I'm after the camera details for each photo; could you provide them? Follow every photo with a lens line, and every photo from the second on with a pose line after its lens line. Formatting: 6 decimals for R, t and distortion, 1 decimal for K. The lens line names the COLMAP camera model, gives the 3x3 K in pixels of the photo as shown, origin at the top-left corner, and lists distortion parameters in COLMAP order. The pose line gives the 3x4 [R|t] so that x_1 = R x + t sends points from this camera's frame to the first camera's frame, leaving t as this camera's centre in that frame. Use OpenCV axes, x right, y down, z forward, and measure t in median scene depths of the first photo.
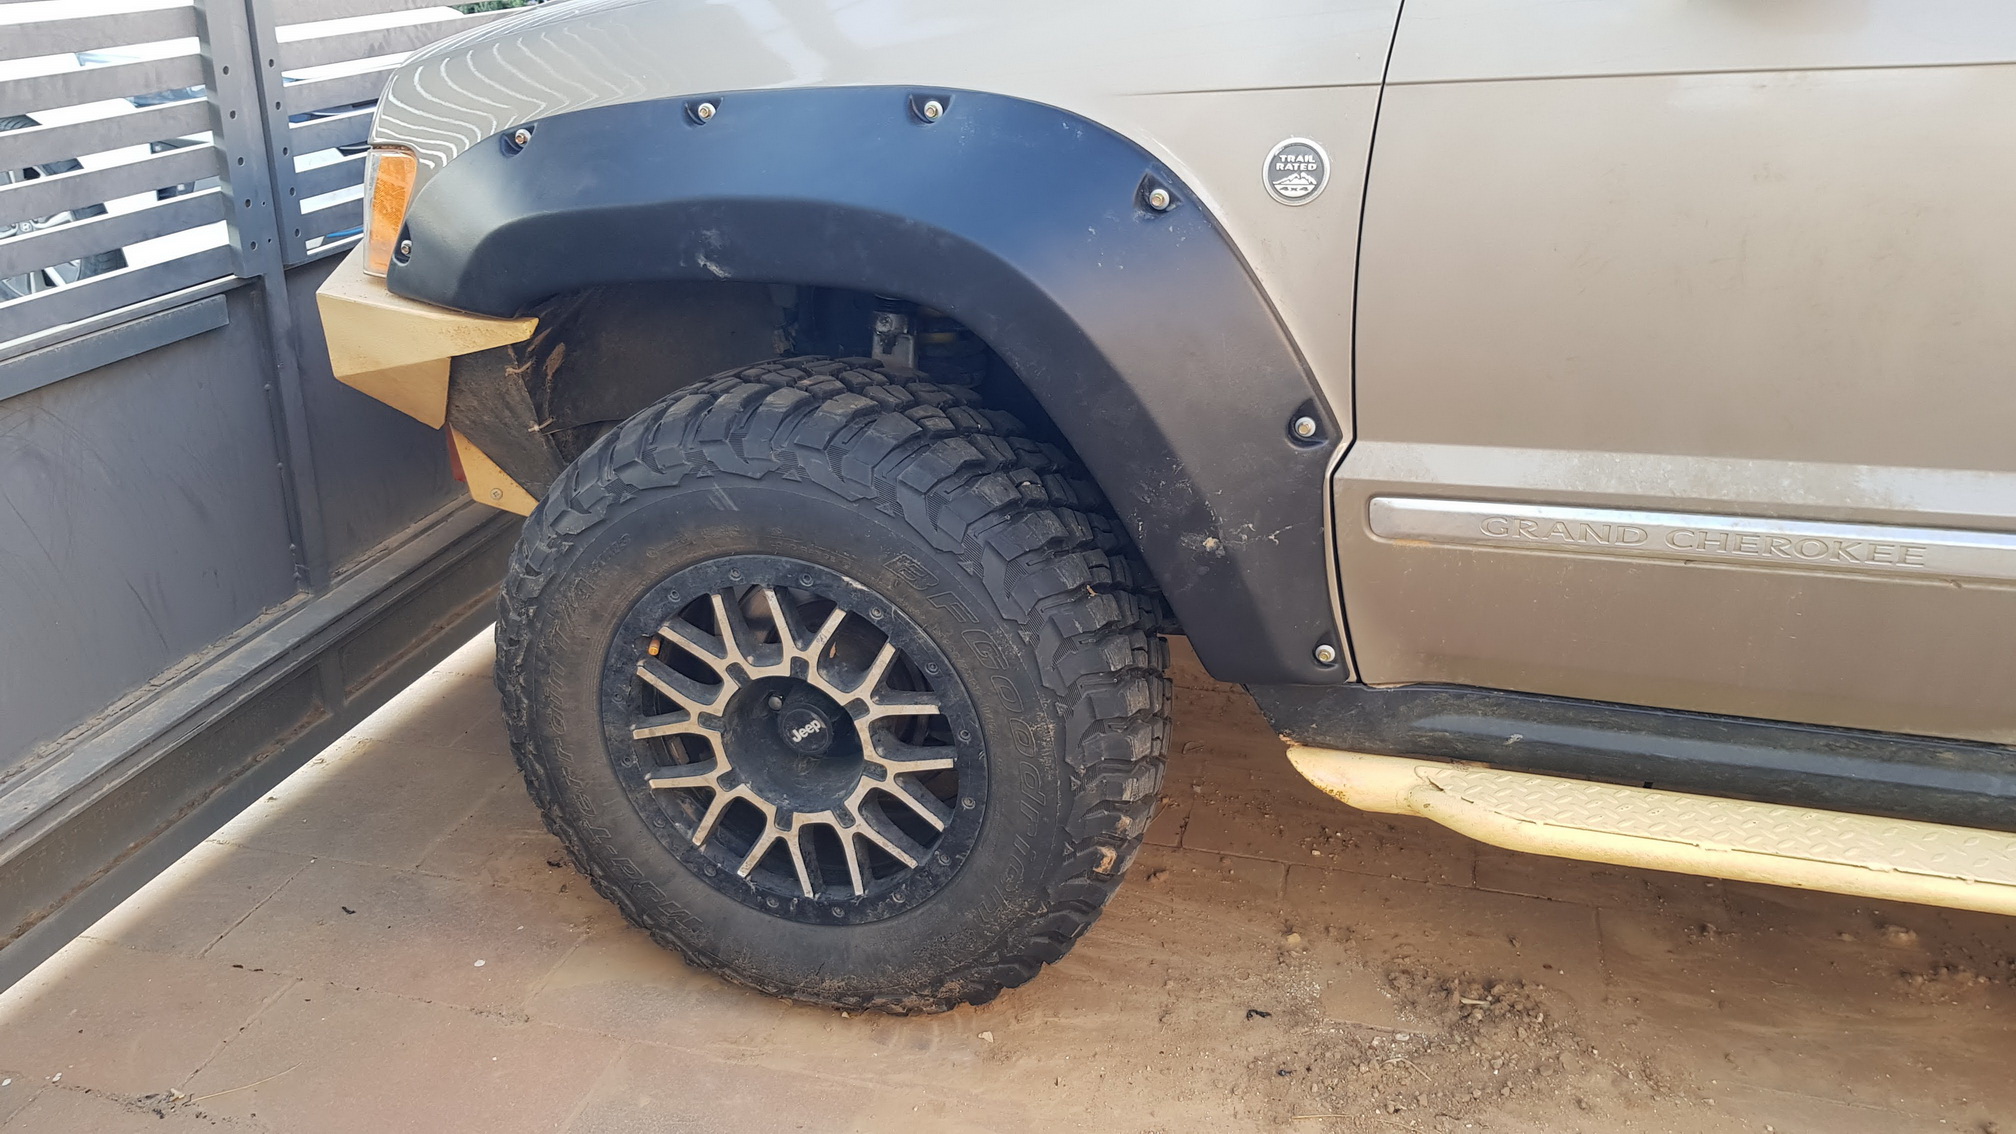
lens RADIAL K [[1598.8, 0, 1009.5], [0, 1598.8, 568.9], [0, 0, 1]] dist [0.059167, -0.008871]
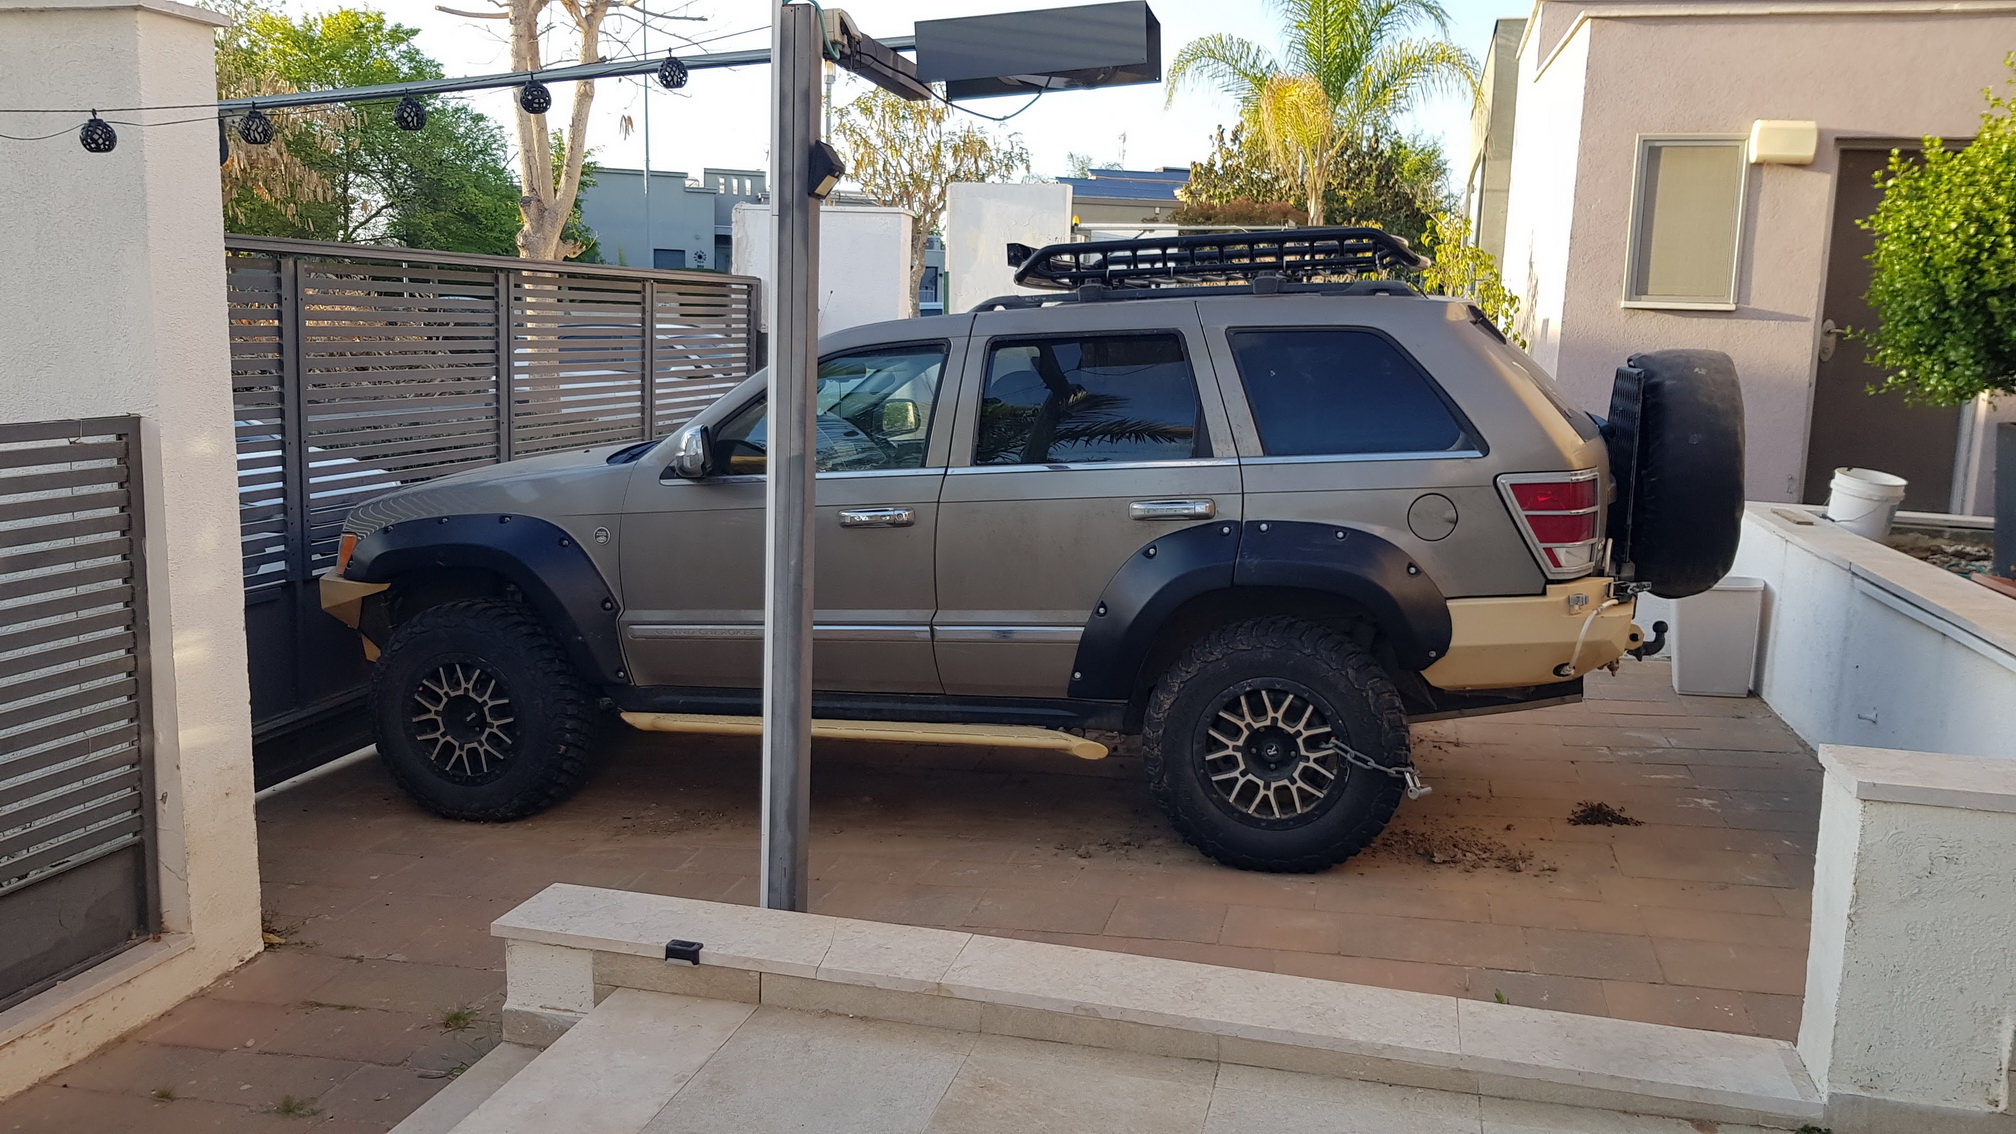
lens RADIAL K [[1598.8, 0, 1010.1], [0, 1598.8, 567.4], [0, 0, 1]] dist [0.059167, -0.008871]
pose [[0.999425, -0.005500, 0.033471, 0.812929], [0.013606, 0.968903, -0.247068, 0.609765], [-0.031071, 0.247381, 0.968420, -2.101123]]
